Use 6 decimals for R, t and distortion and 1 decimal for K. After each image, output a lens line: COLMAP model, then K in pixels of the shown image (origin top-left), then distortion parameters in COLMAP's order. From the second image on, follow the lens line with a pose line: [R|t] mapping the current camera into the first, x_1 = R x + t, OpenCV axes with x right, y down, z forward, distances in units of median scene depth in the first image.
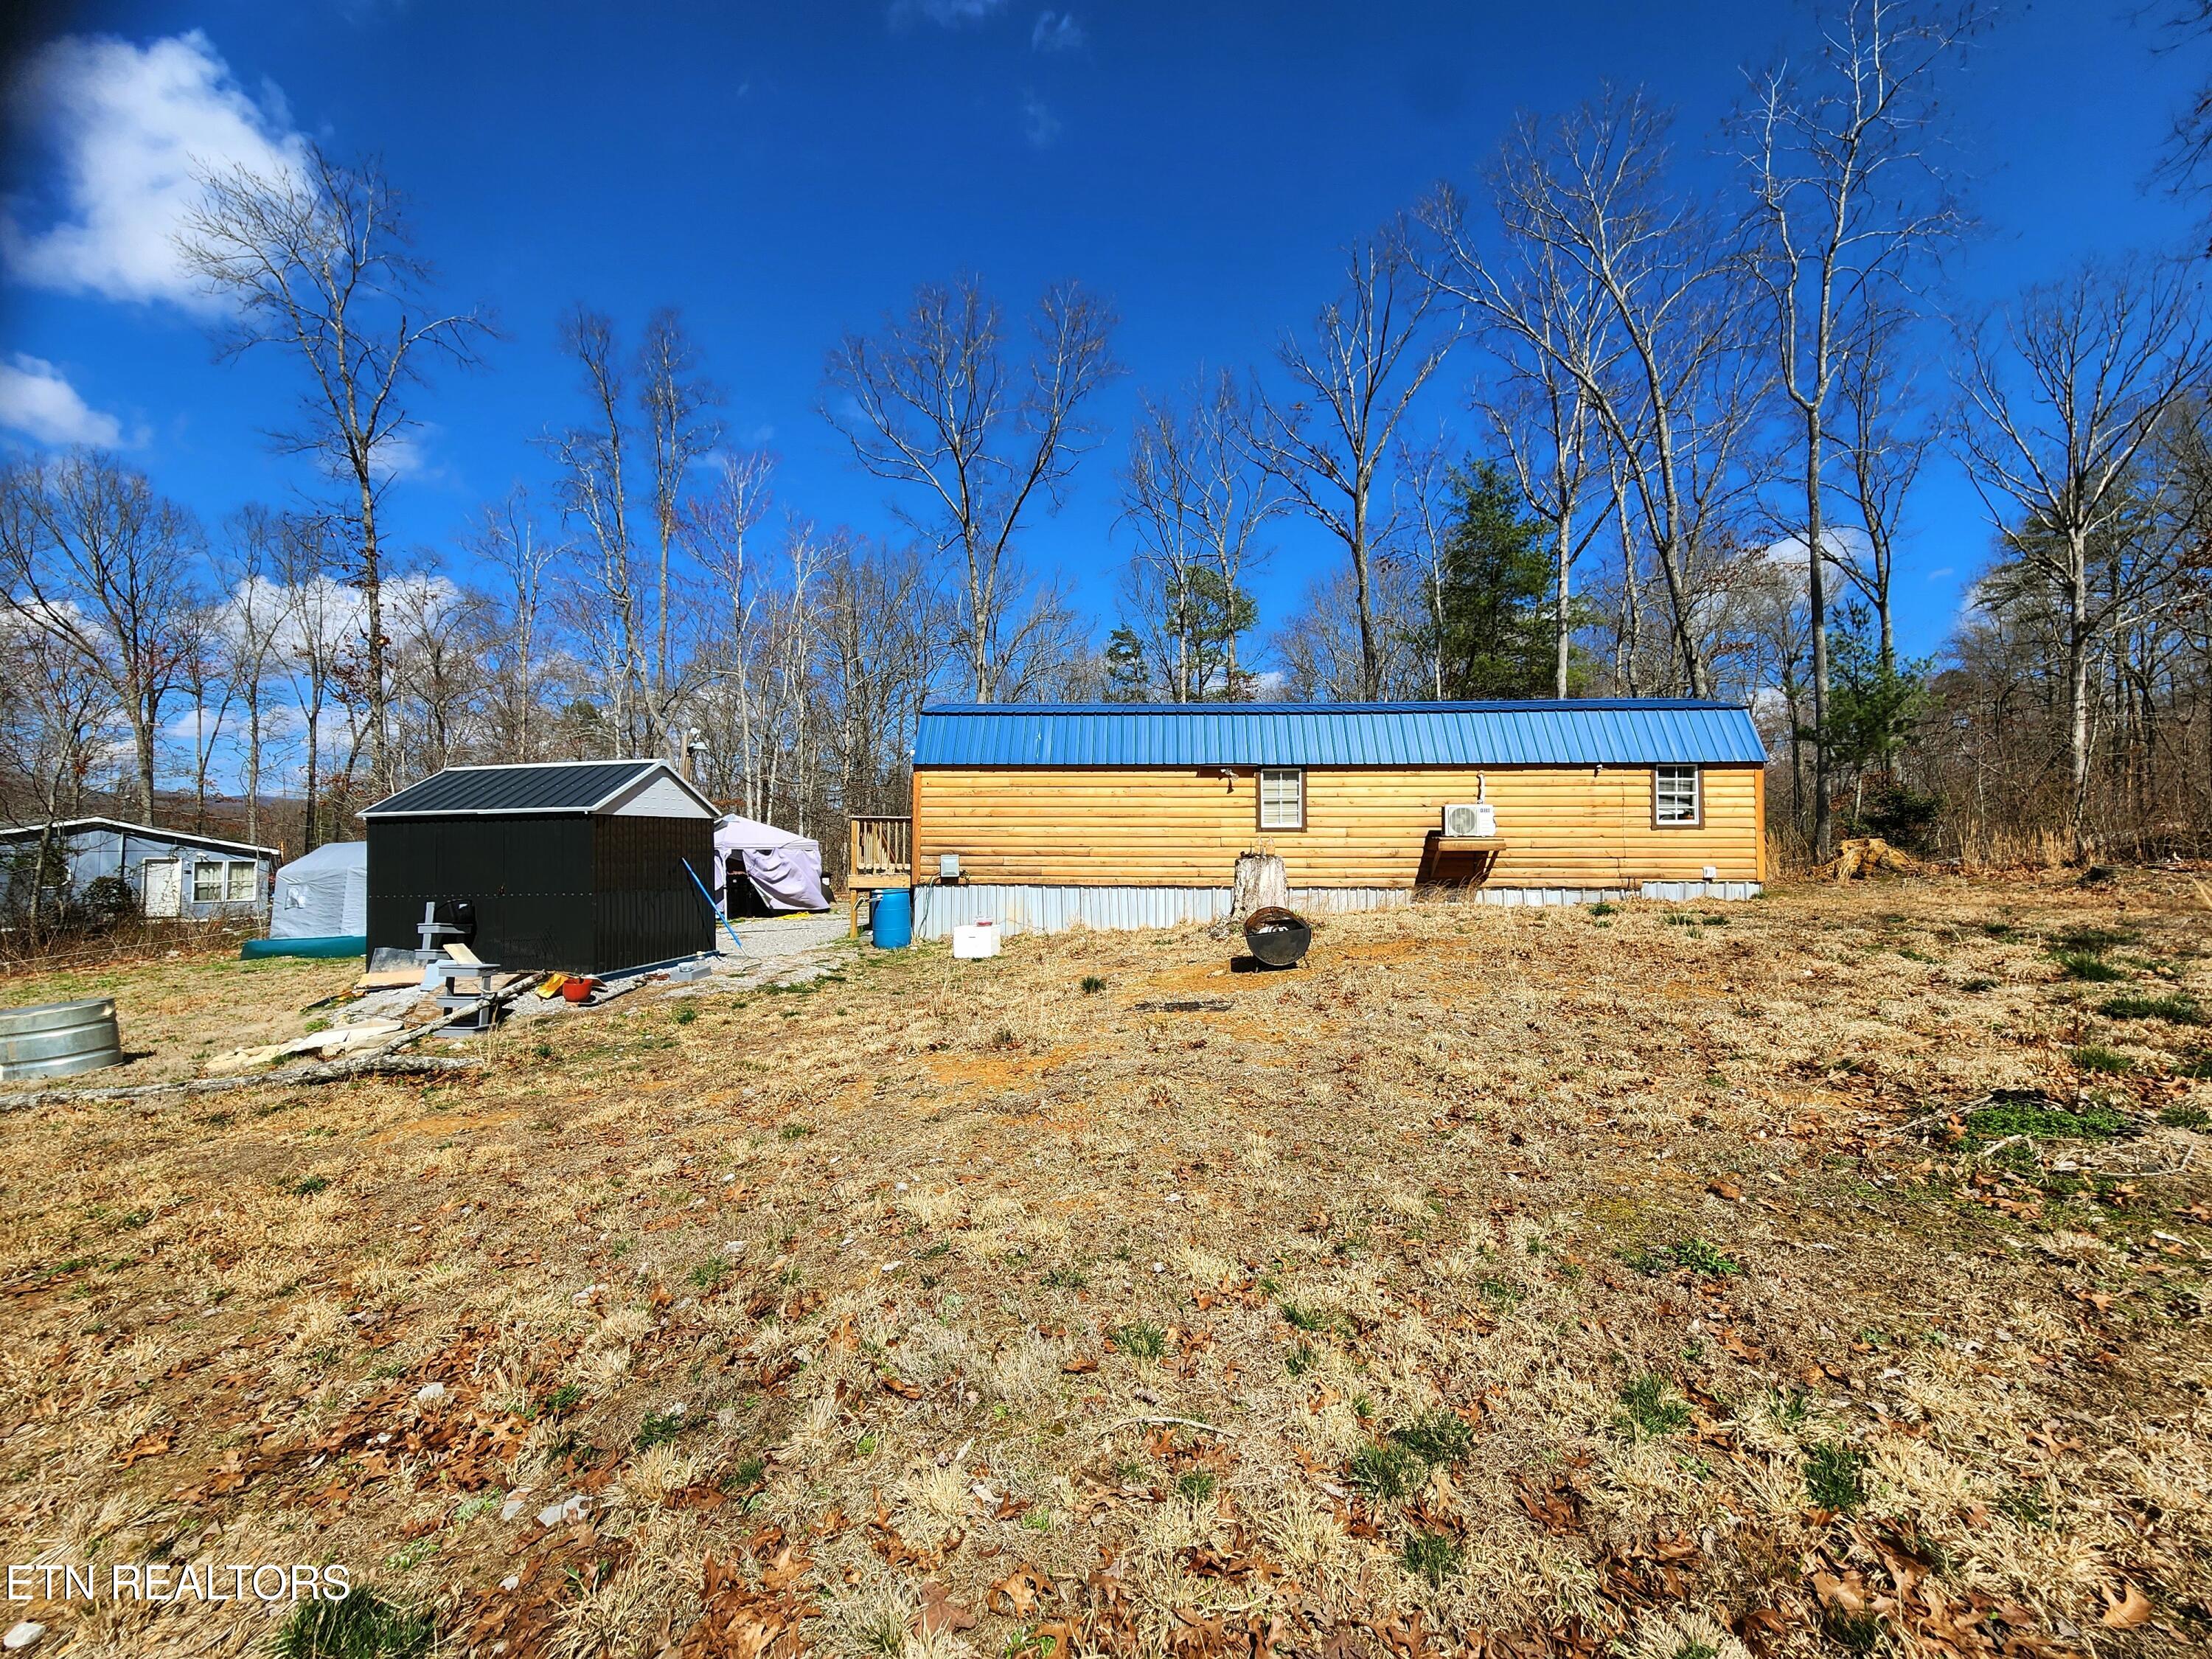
lens RADIAL K [[910.4, 0, 1107.9], [0, 910.4, 827.6], [0, 0, 1]] dist [-0.002289, 0.000656]
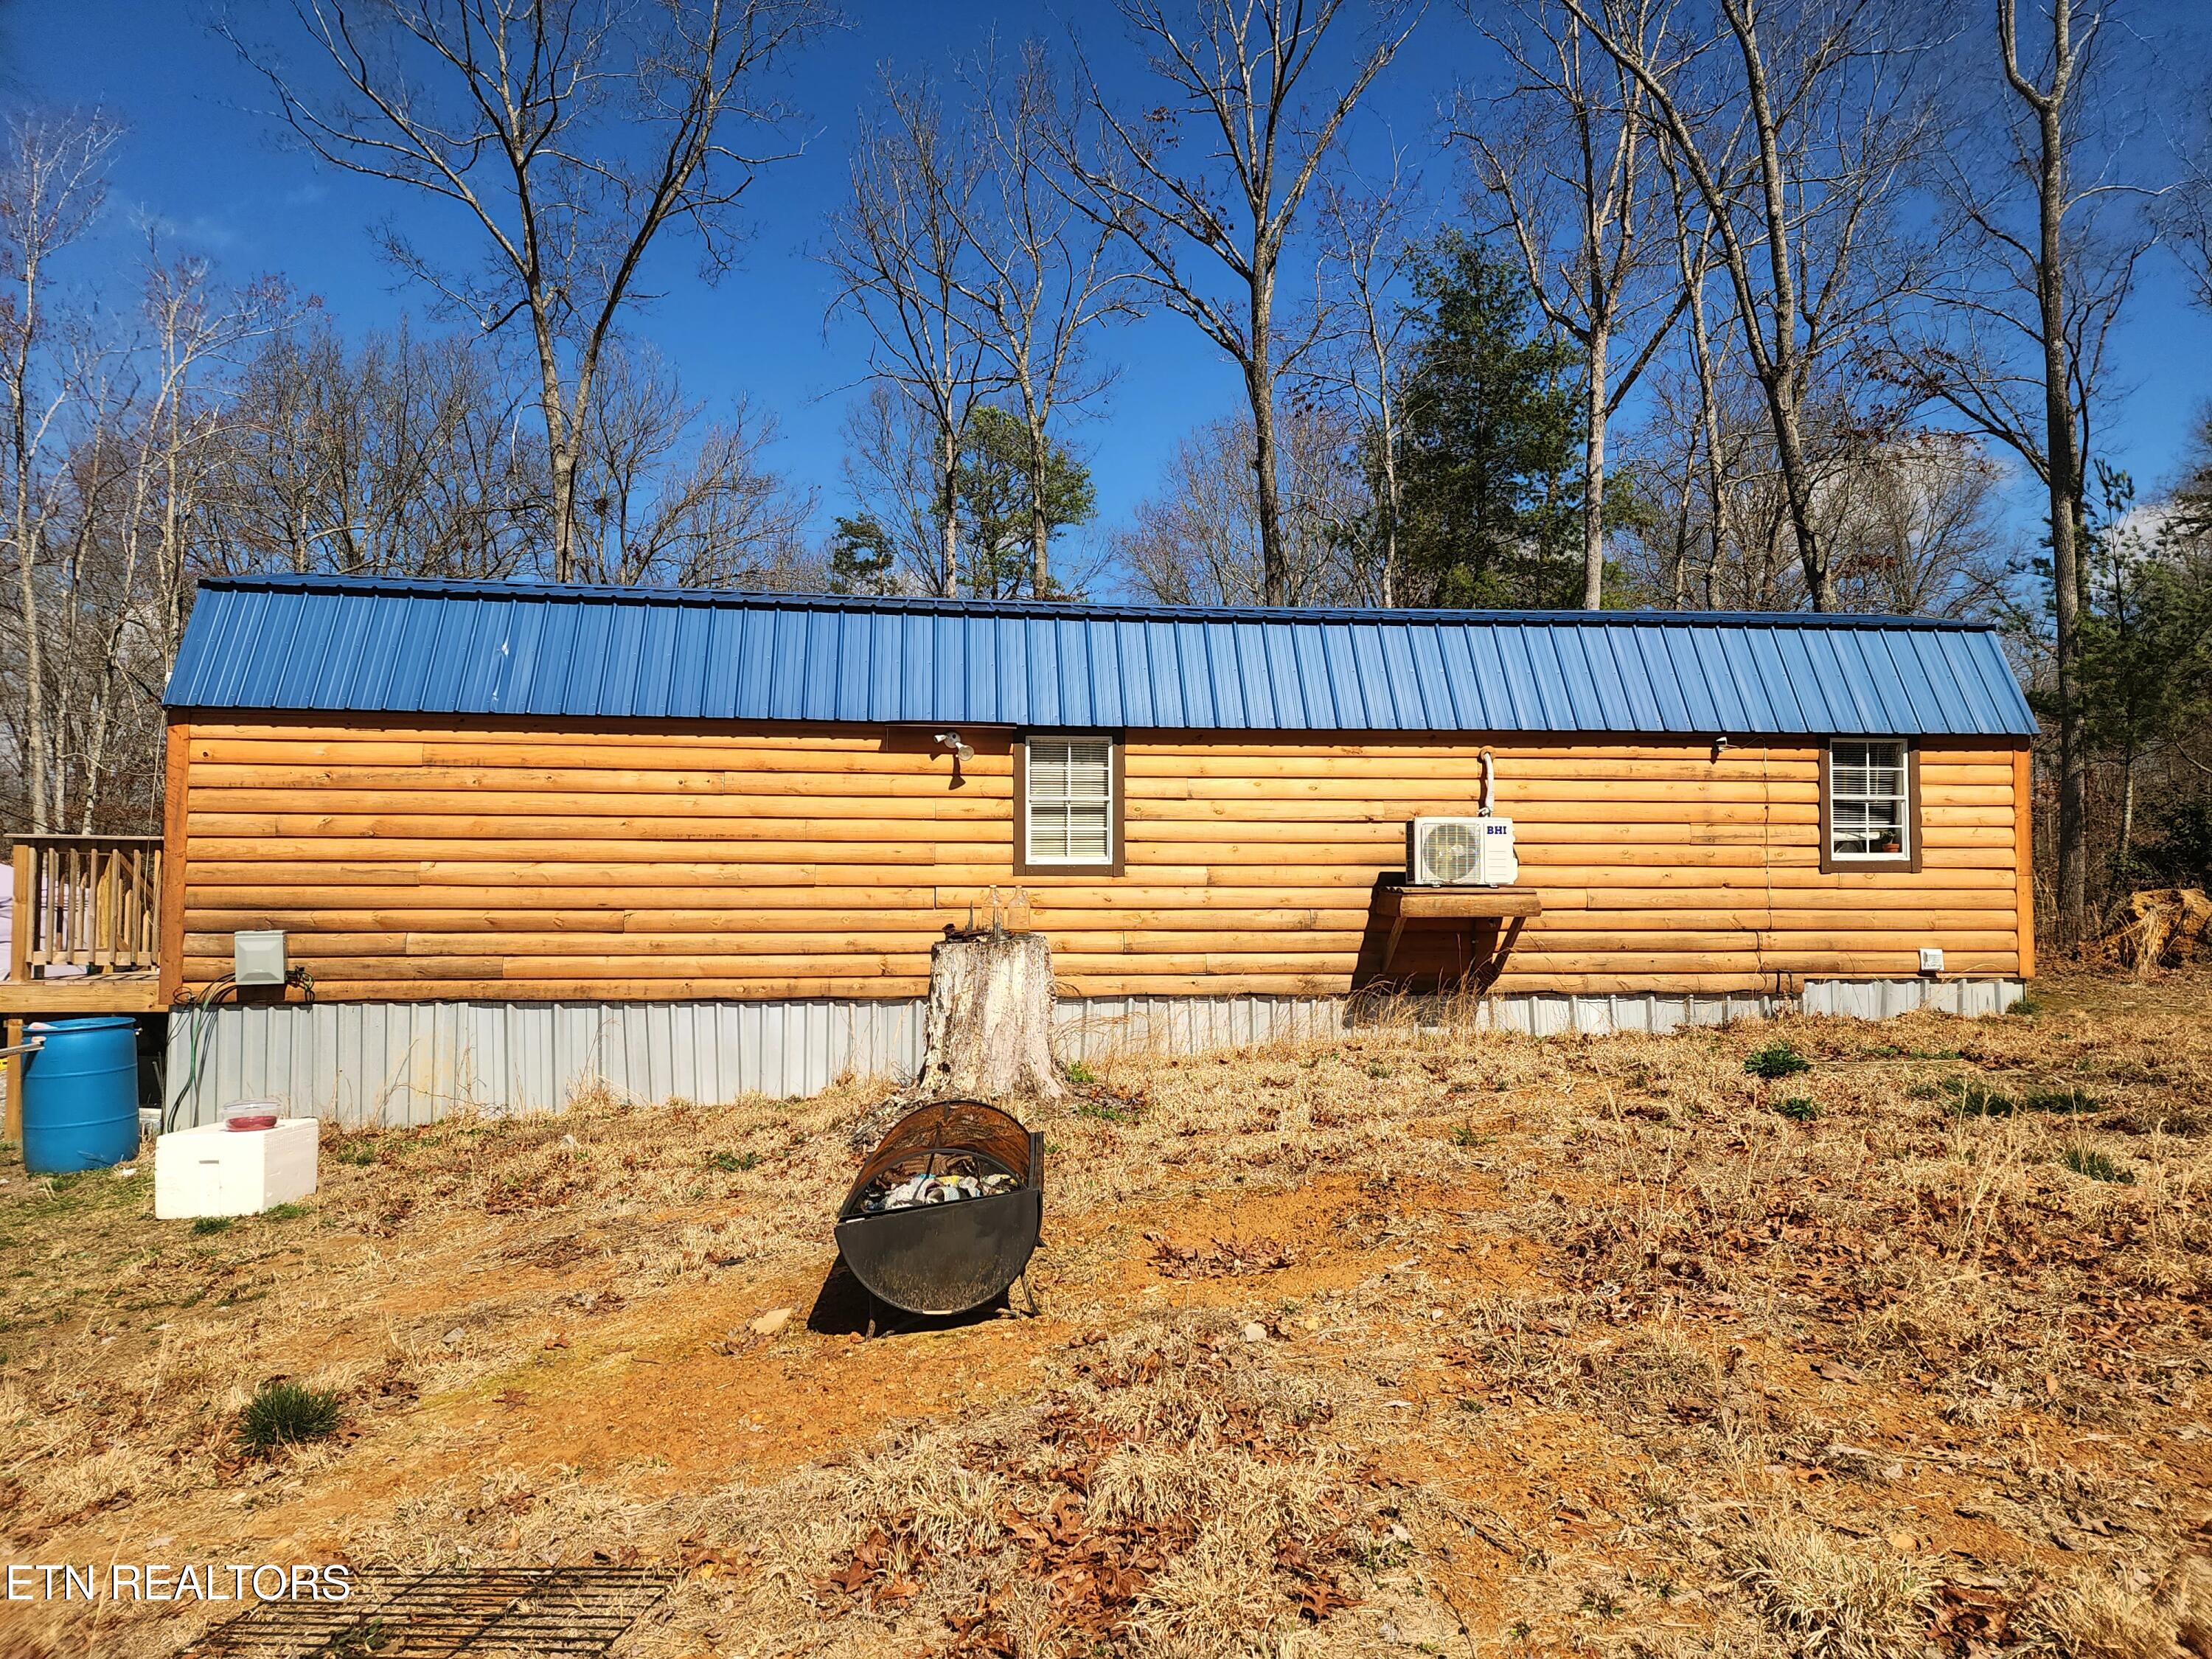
lens RADIAL K [[1593.5, 0, 1130.9], [0, 1593.5, 866.9], [0, 0, 1]] dist [0.103561, -0.107586]
pose [[0.982023, 0.002411, 0.188745, 0.071025], [-0.002872, 0.999994, 0.002170, -0.001278], [-0.188739, -0.002673, 0.982024, 0.214854]]
